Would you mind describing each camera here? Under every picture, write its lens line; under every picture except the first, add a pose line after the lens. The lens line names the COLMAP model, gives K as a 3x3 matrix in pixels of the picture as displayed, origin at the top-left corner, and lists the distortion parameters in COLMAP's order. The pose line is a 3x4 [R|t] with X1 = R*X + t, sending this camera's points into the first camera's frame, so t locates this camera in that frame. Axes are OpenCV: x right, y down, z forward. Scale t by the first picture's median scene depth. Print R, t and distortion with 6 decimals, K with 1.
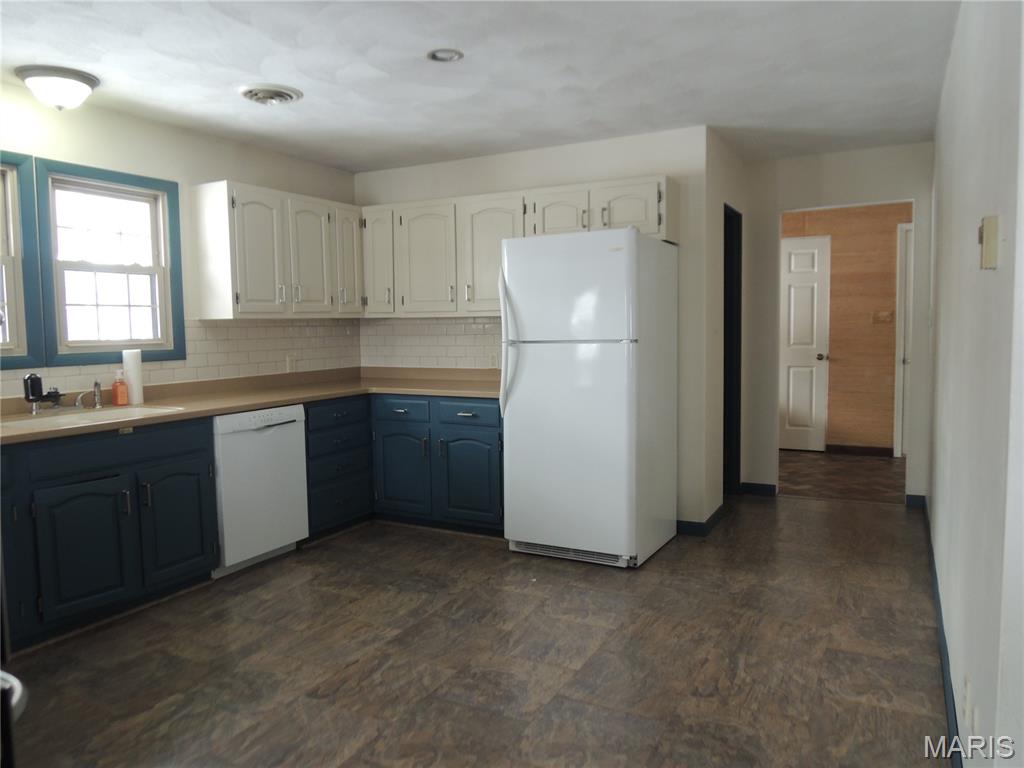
lens RADIAL K [[728.8, 0, 507.3], [0, 728.8, 375.4], [0, 0, 1]] dist [-0.019054, -0.003585]
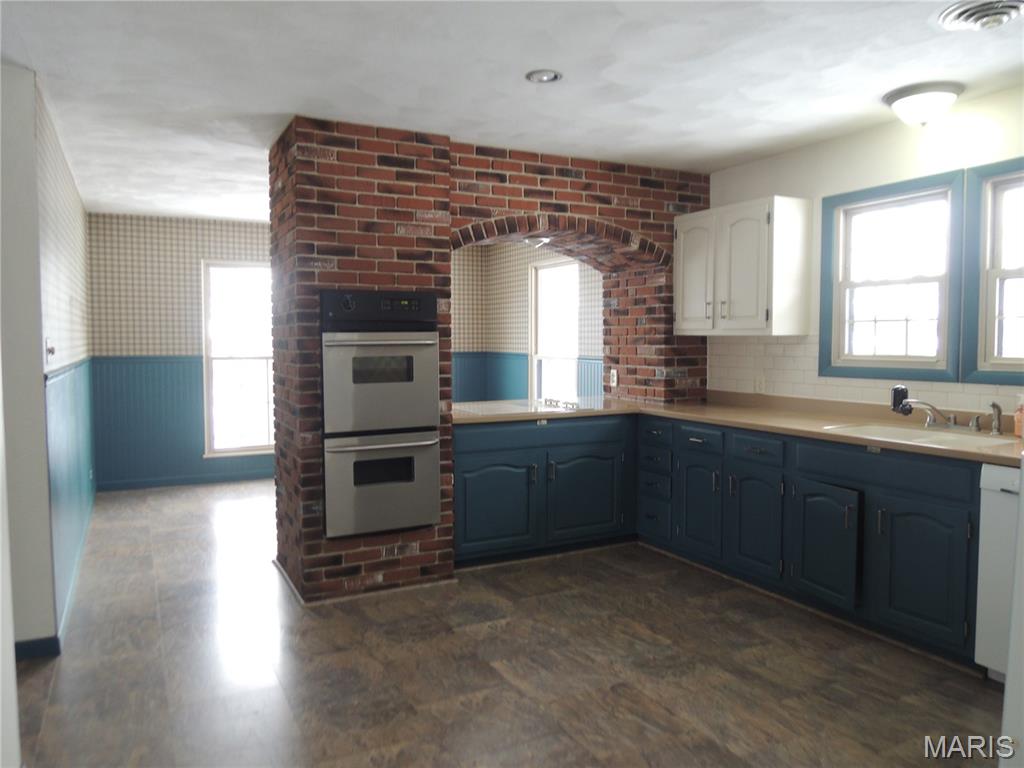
lens RADIAL K [[728.8, 0, 506.9], [0, 728.8, 391.9], [0, 0, 1]] dist [-0.019054, -0.003585]
pose [[-0.569110, 0.071342, -0.819160, 0.599781], [-0.044039, 0.992154, 0.117005, -0.100937], [0.821081, 0.102664, -0.561504, 1.237300]]
